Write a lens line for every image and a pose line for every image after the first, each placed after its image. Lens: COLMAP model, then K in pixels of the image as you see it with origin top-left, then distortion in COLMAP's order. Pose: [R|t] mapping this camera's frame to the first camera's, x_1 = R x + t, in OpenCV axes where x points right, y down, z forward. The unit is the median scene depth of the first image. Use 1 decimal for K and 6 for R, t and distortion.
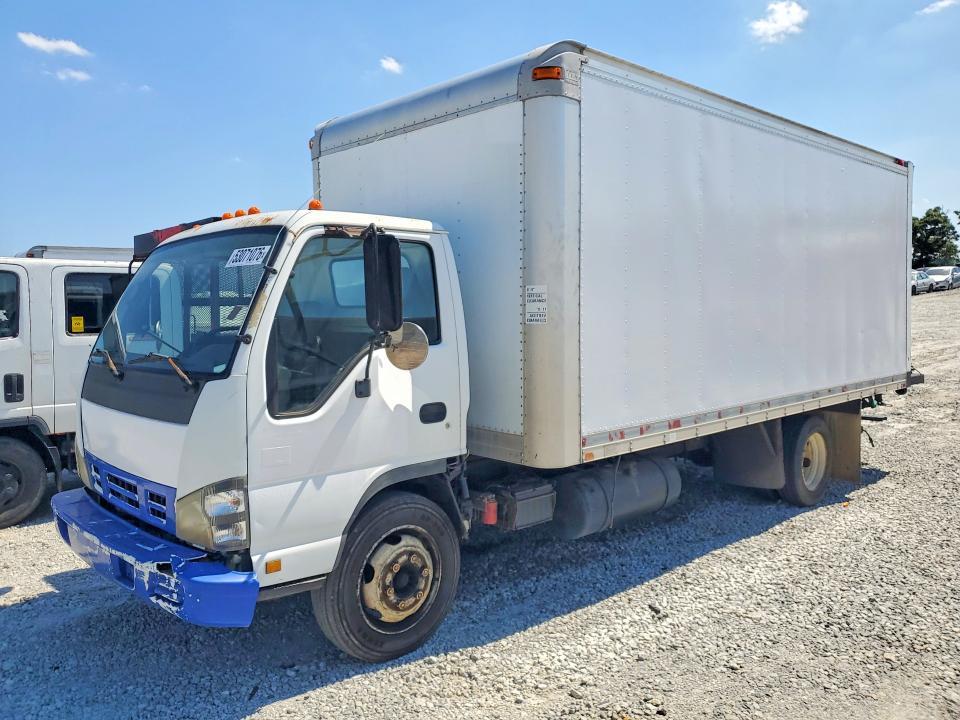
lens RADIAL K [[750.8, 0, 523.7], [0, 750.8, 394.9], [0, 0, 1]] dist [0.048307, 0.000046]
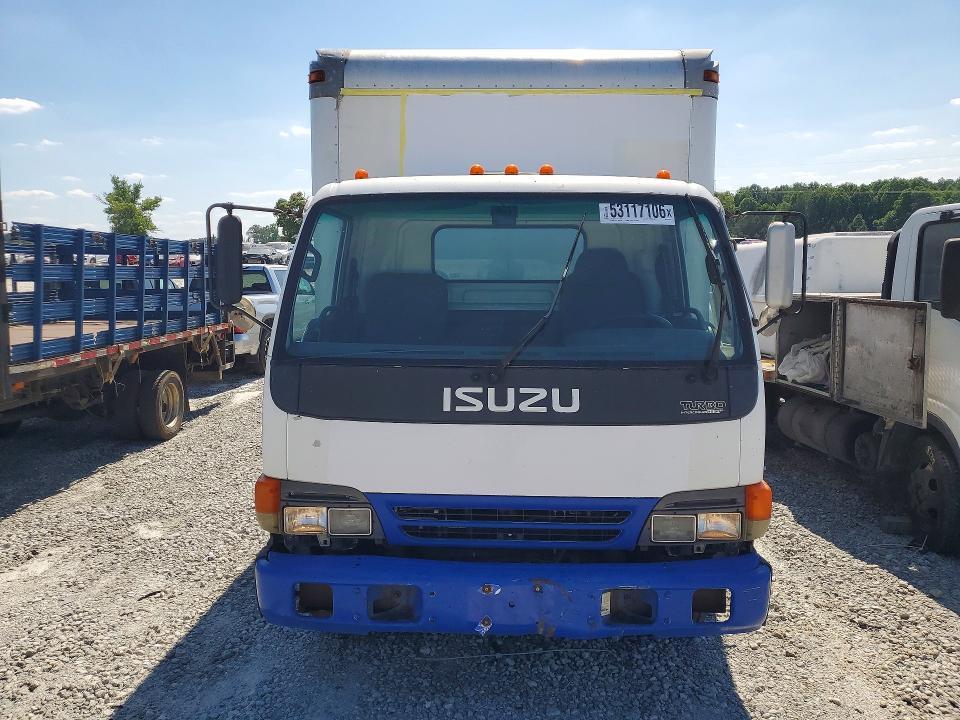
lens RADIAL K [[743.7, 0, 480.0], [0, 743.7, 360.0], [0, 0, 1]] dist [0.029665, -0.004916]
pose [[0.709247, -0.064241, 0.702027, -1.116089], [0.062230, 0.997657, 0.028422, -0.063837], [-0.702208, 0.023529, 0.711583, 0.502351]]
